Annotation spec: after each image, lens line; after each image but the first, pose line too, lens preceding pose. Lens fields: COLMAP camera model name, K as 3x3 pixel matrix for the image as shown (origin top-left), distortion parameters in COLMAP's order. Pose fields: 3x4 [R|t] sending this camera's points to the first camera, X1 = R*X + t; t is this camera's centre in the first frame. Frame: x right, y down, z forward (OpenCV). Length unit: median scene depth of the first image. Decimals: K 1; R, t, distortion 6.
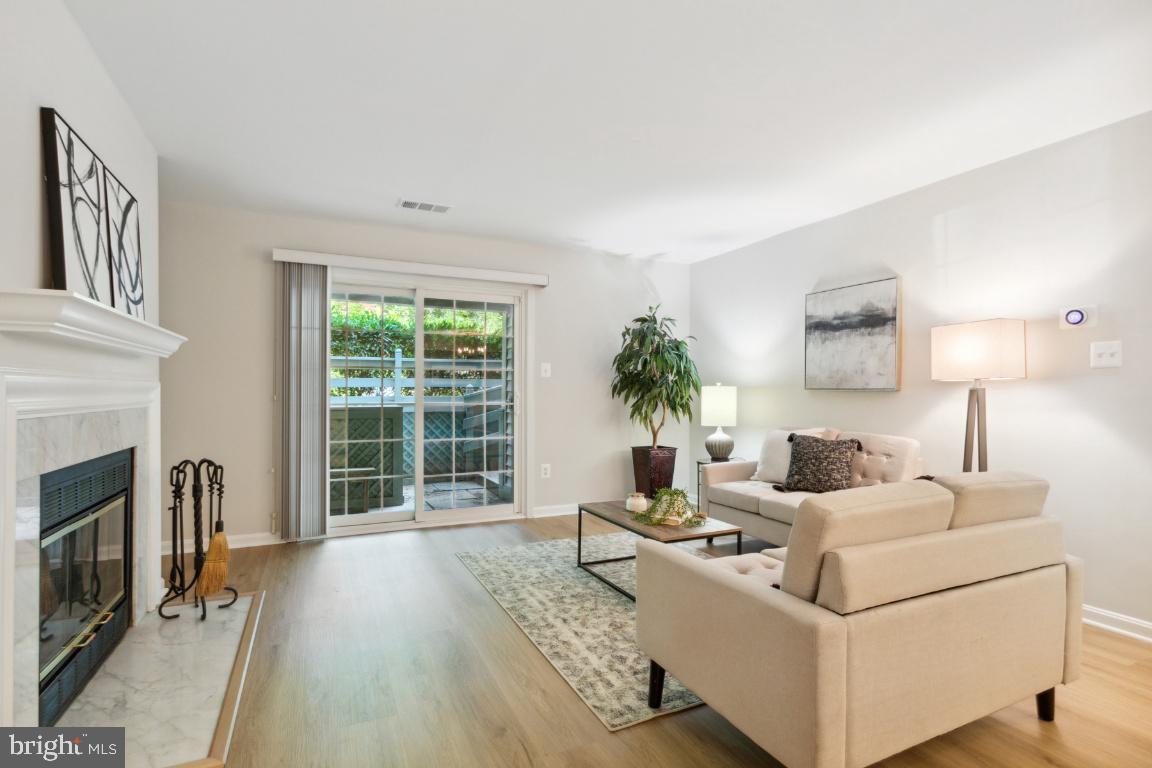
lens RADIAL K [[554.5, 0, 584.8], [0, 554.5, 389.4], [0, 0, 1]] dist [0.004492, -0.003548]
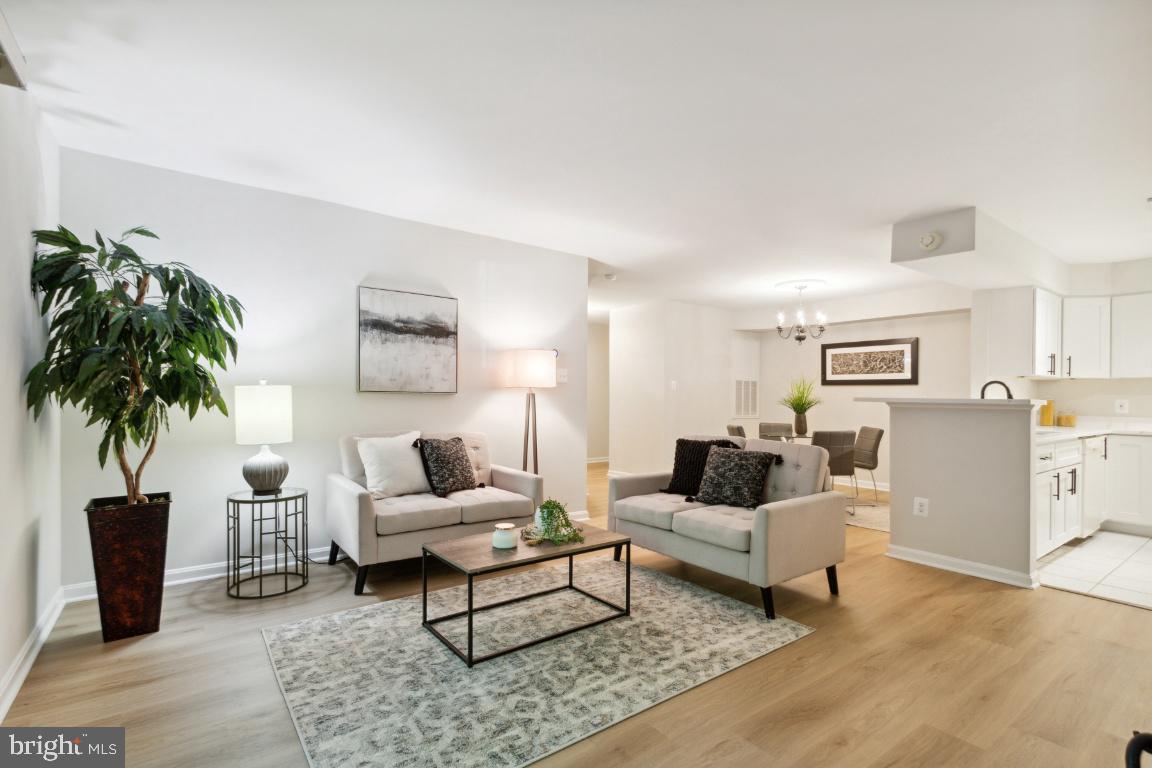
lens RADIAL K [[543.8, 0, 565.7], [0, 543.8, 394.5], [0, 0, 1]] dist [0.002032, 0.002668]
pose [[-0.187390, -0.001901, 0.982284, -0.630427], [-0.016218, 0.999868, -0.001159, 0.000998], [-0.982152, -0.016148, -0.187396, 0.977004]]
